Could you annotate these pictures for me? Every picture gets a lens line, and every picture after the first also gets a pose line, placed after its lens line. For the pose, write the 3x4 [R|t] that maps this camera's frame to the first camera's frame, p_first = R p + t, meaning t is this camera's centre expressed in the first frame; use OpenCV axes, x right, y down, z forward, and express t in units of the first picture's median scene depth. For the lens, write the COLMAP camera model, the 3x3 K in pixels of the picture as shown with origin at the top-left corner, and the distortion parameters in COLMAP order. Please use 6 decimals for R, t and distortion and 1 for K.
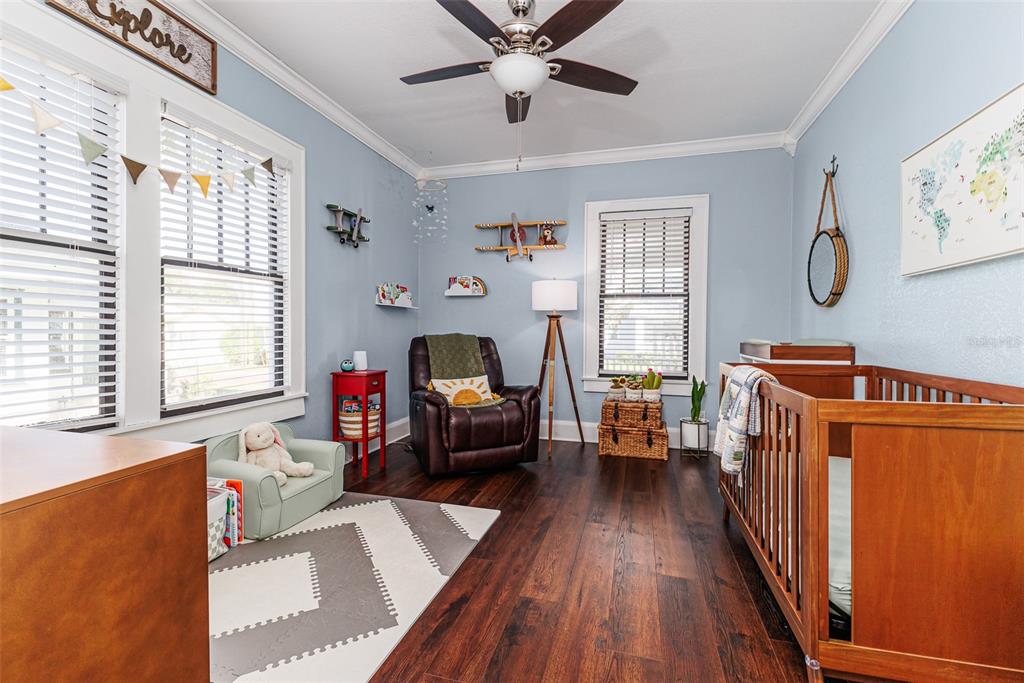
lens RADIAL K [[449.5, 0, 514.4], [0, 449.5, 337.1], [0, 0, 1]] dist [0.010713, -0.000483]
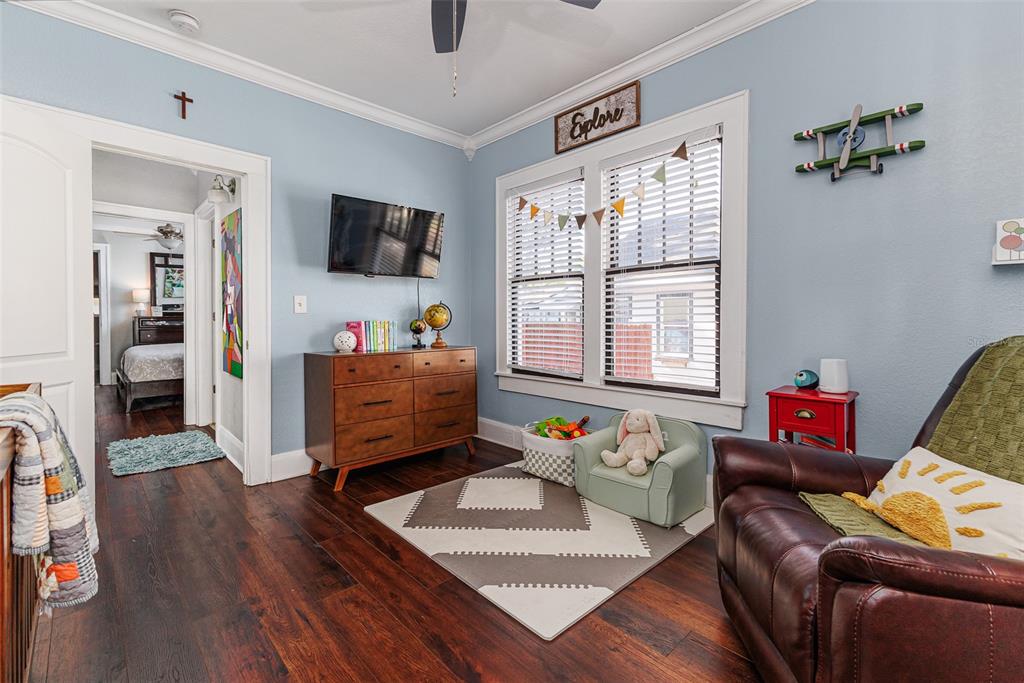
lens RADIAL K [[448.8, 0, 518.6], [0, 448.8, 324.5], [0, 0, 1]] dist [0.002510, 0.000306]
pose [[-0.507711, 0.003524, -0.861520, 0.581912], [-0.014155, 0.999823, 0.012431, -0.023024], [0.861411, 0.018507, -0.507572, 1.509842]]
